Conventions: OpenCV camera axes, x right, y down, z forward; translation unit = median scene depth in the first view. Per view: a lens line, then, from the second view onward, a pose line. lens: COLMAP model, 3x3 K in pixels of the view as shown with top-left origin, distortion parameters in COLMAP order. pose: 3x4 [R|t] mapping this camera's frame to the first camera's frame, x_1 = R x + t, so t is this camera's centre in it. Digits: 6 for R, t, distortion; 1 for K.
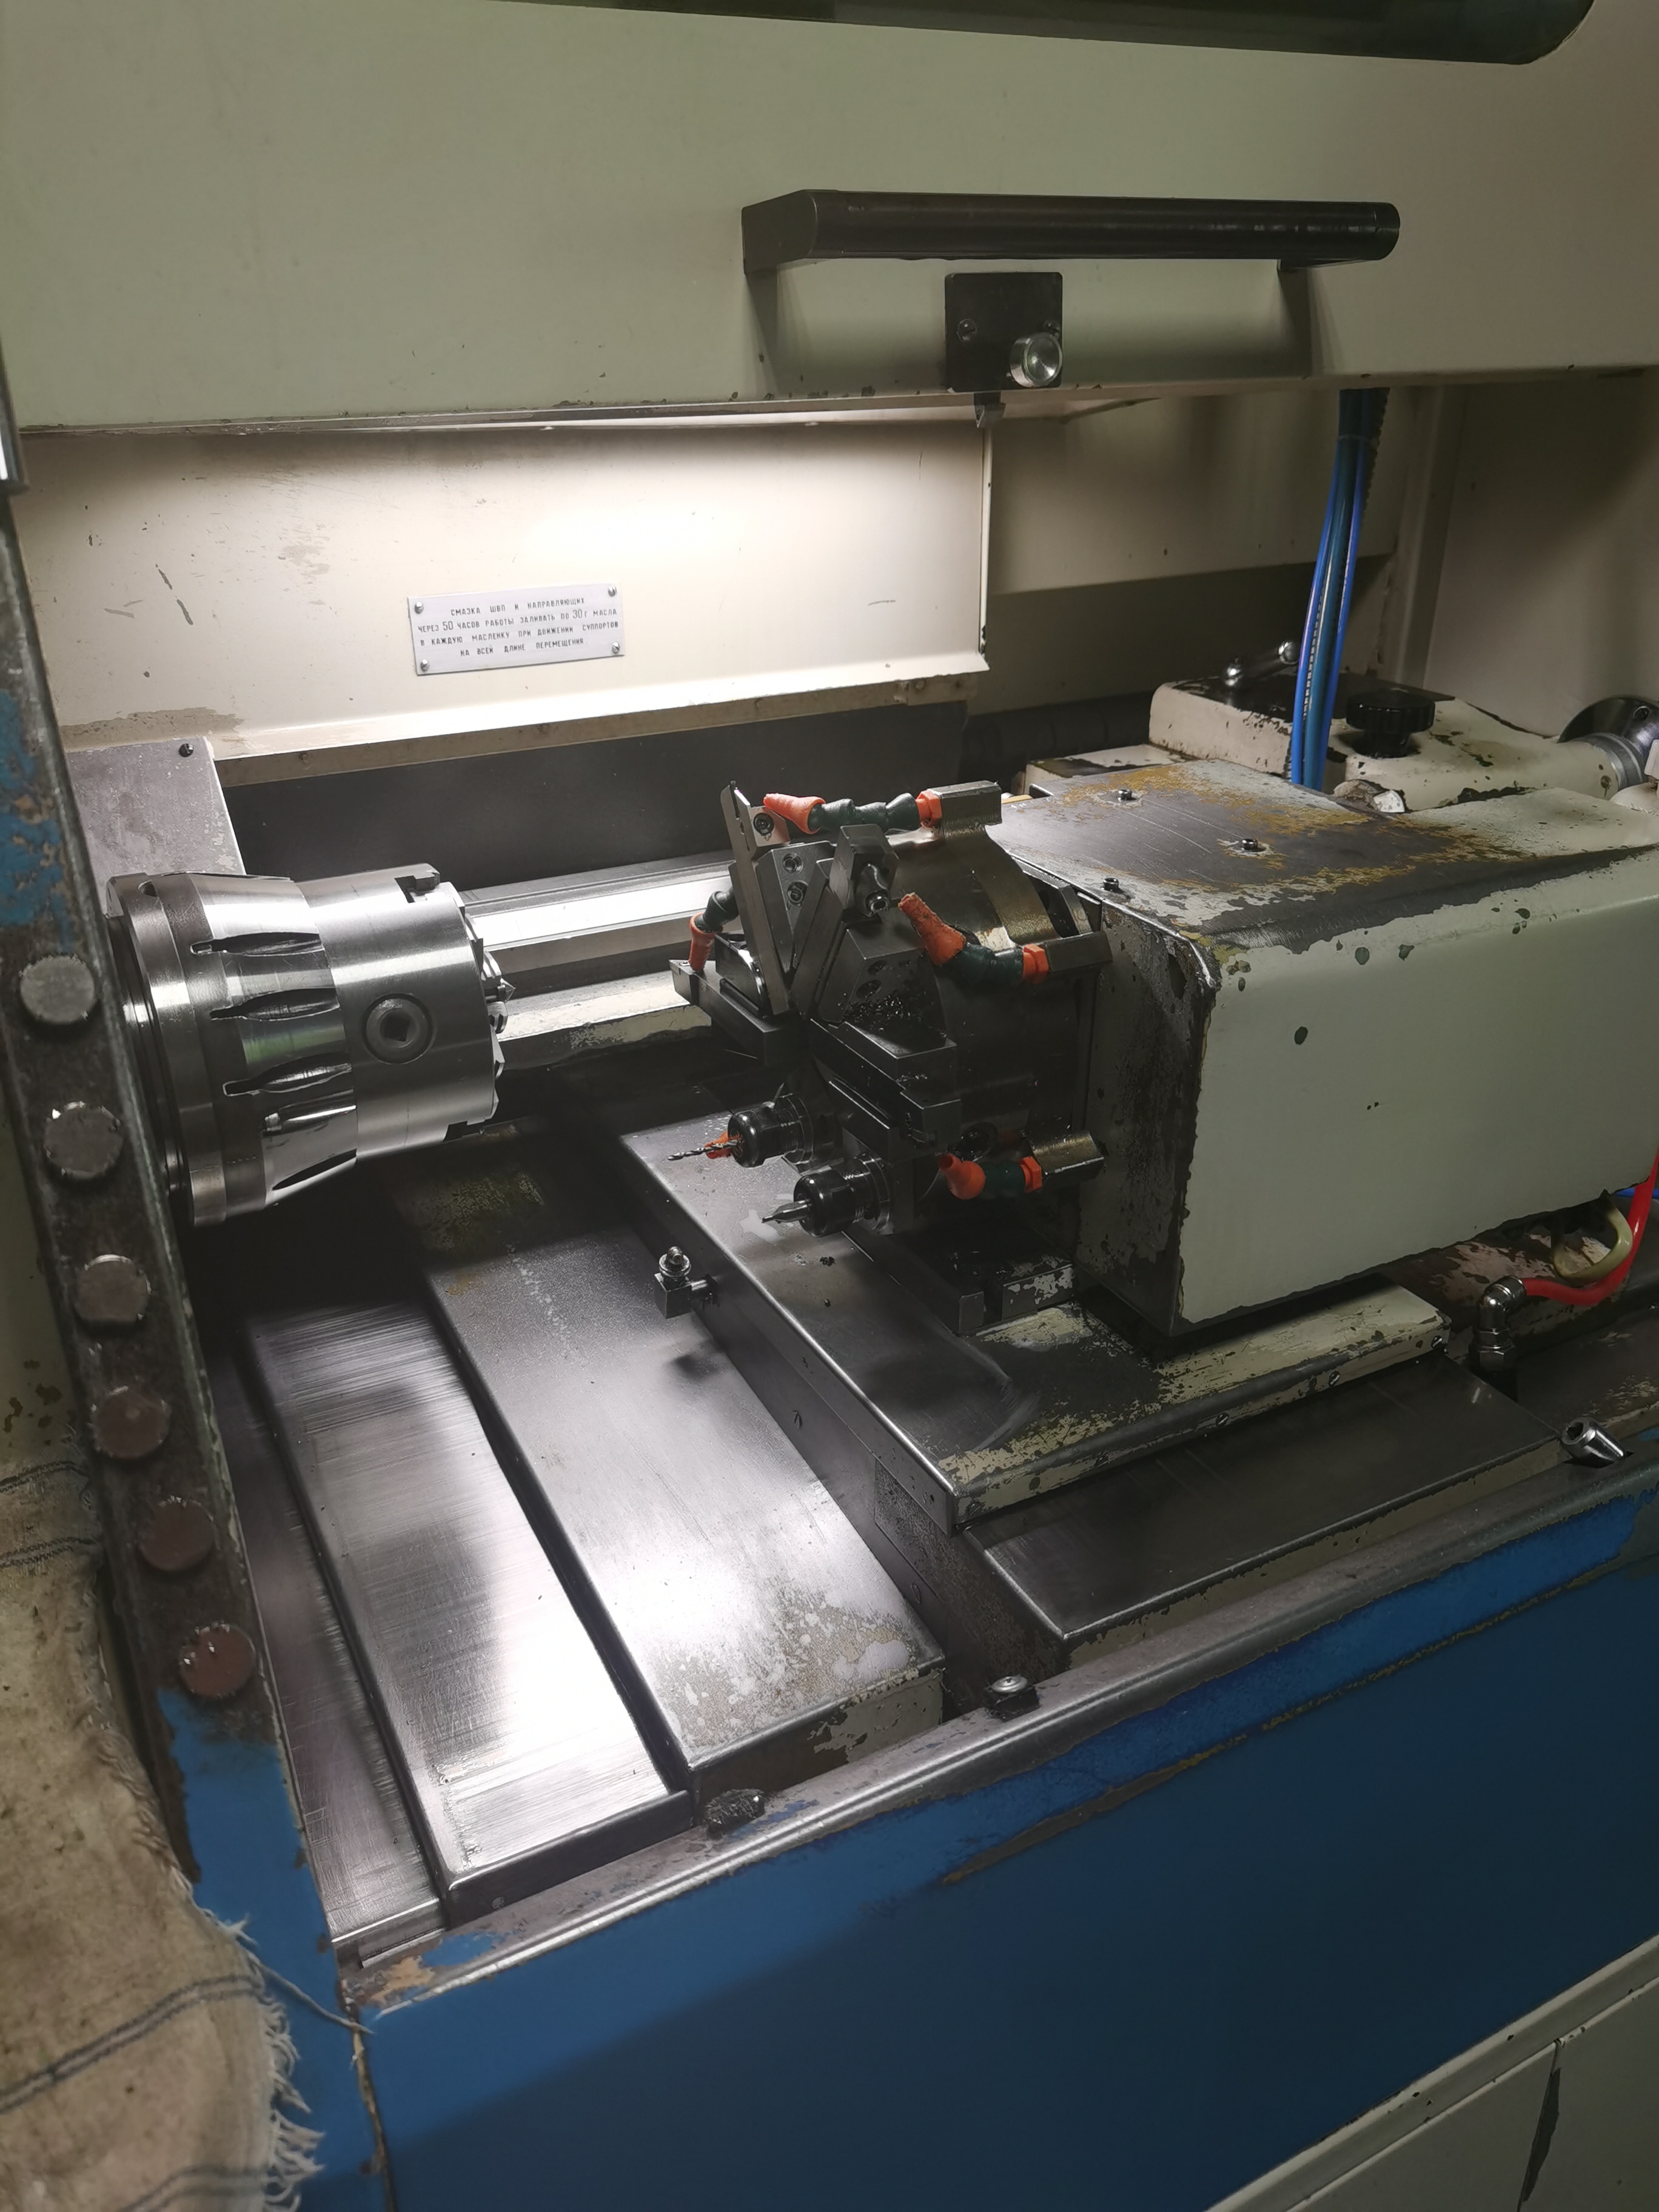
lens RADIAL K [[1693.6, 0, 827.4], [0, 1693.6, 1110.8], [0, 0, 1]] dist [-0.015245, 0.013242]
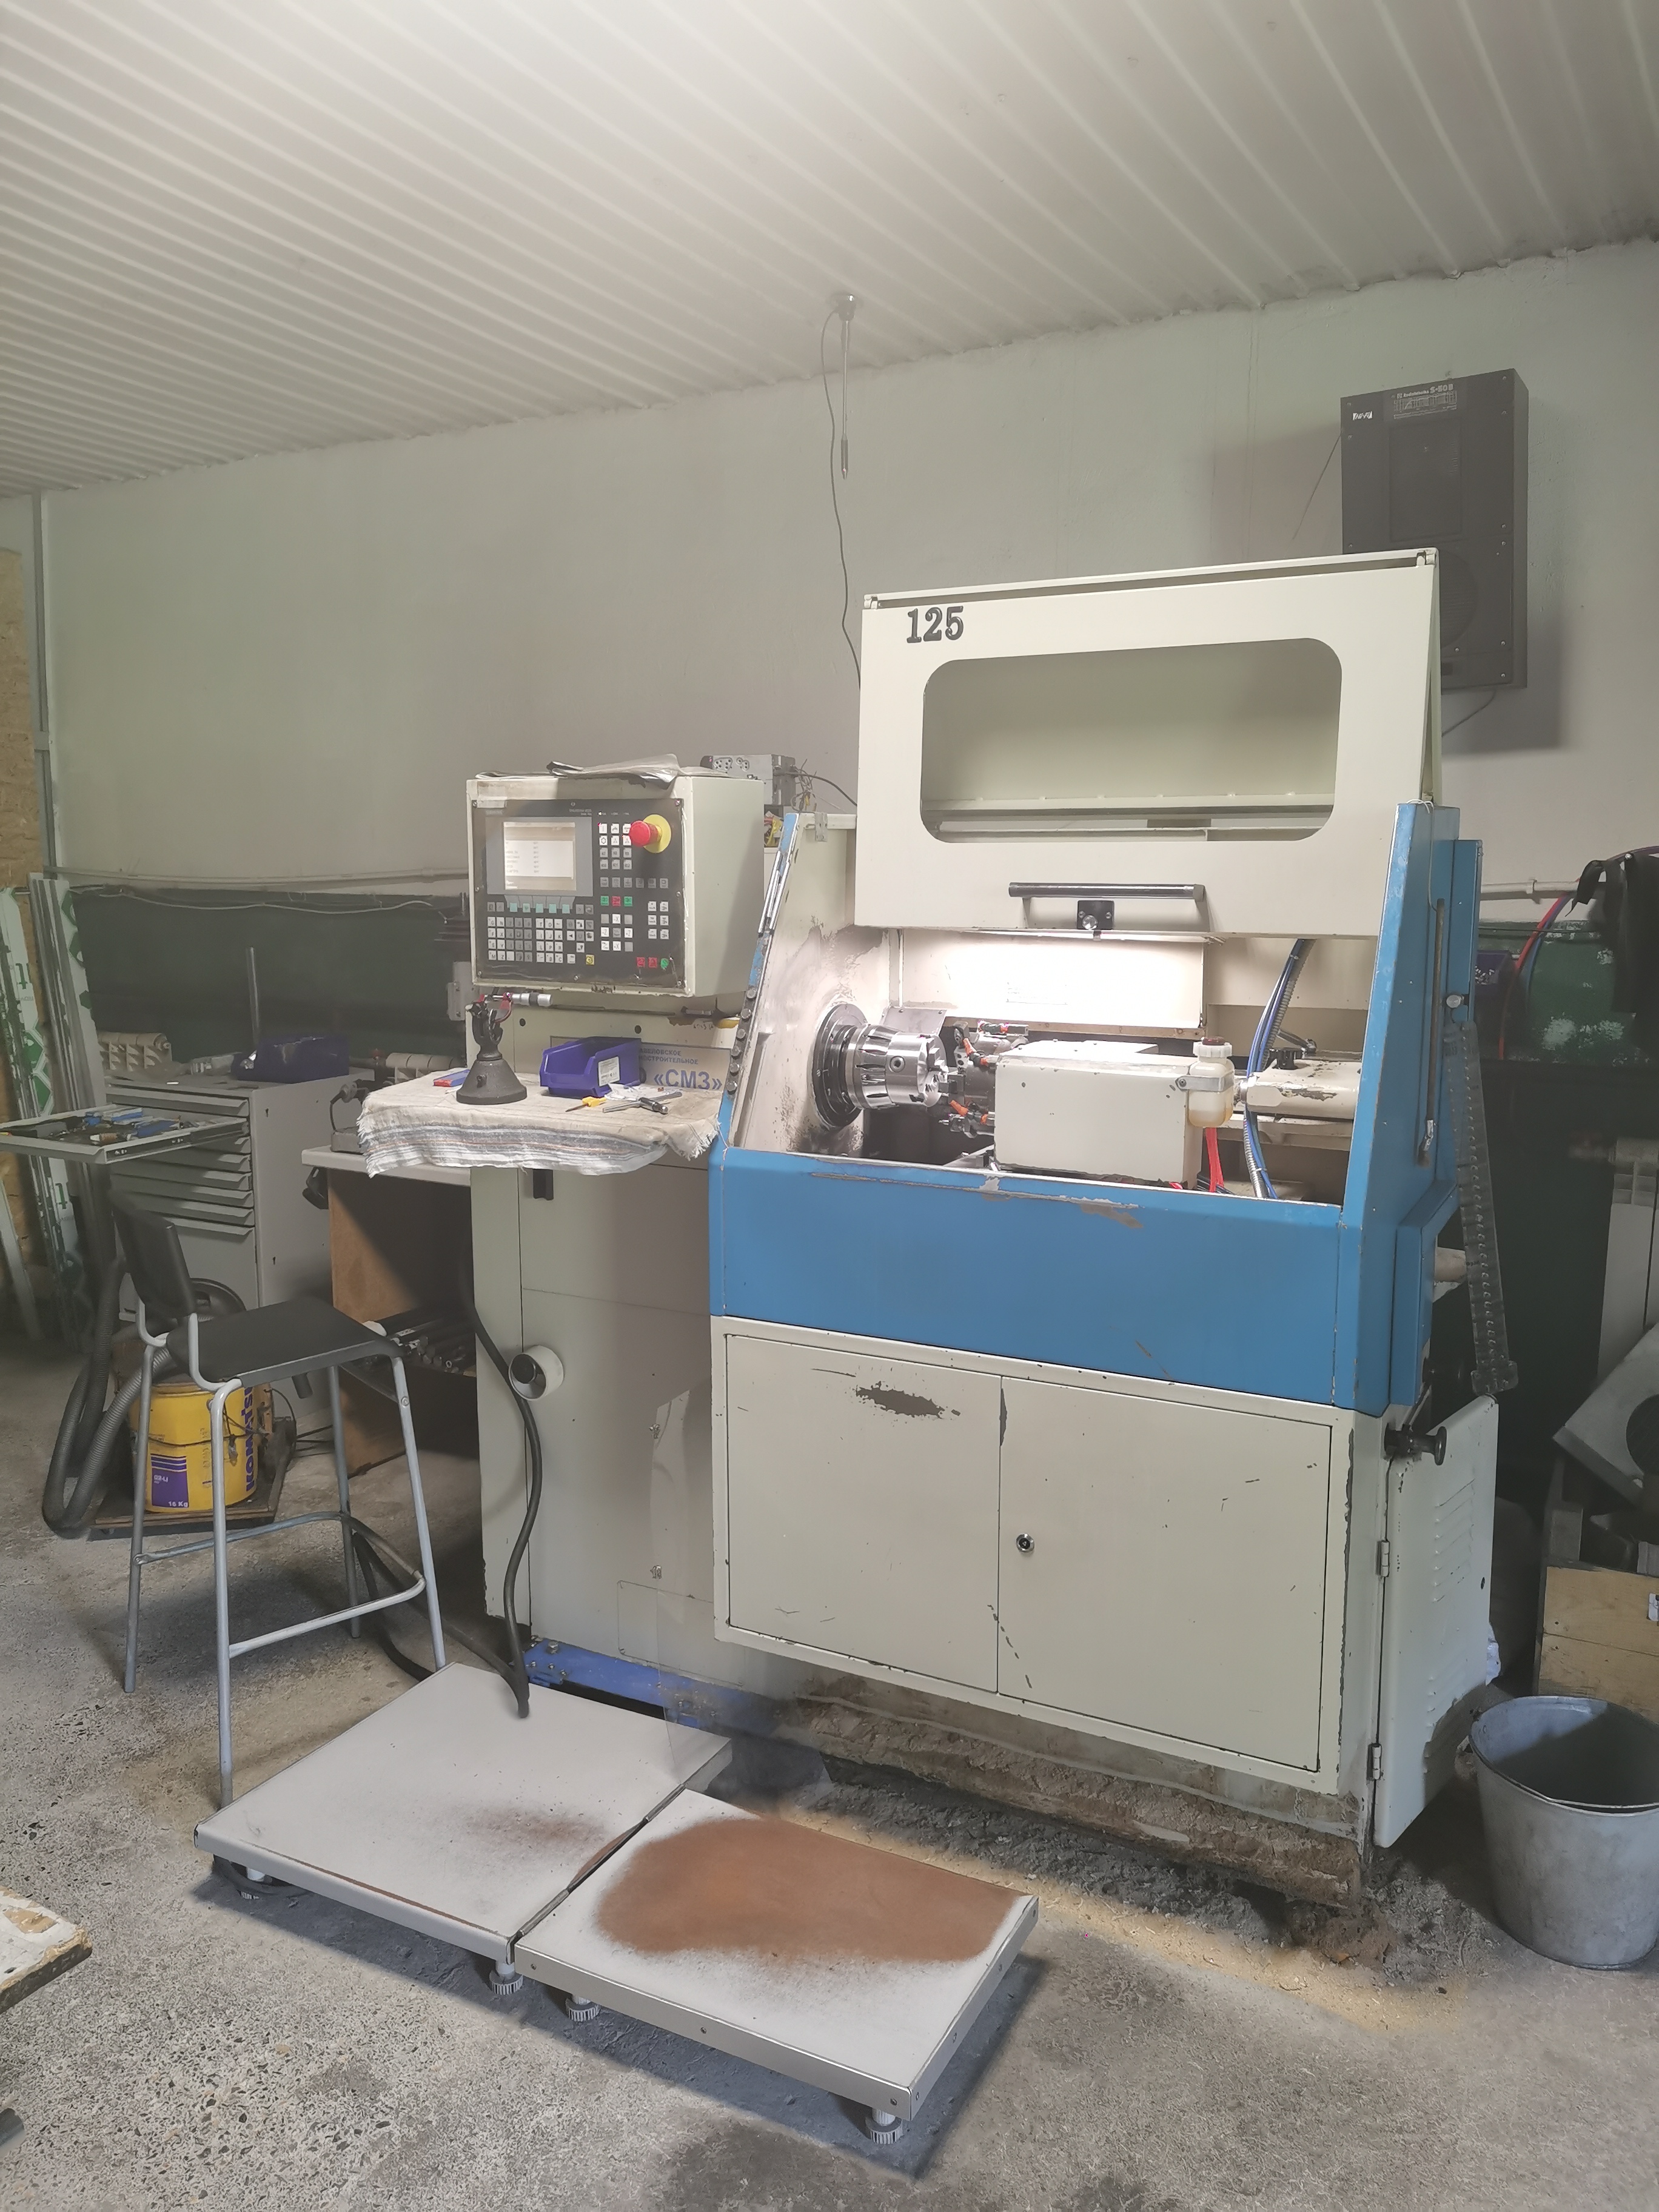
lens RADIAL K [[1693.6, 0, 819.9], [0, 1693.6, 1105.7], [0, 0, 1]] dist [-0.015245, 0.013242]
pose [[0.564141, 0.128132, -0.815676, 2.748686], [-0.358049, 0.928132, -0.101838, 0.487627], [0.744006, 0.349503, 0.569475, -1.337006]]
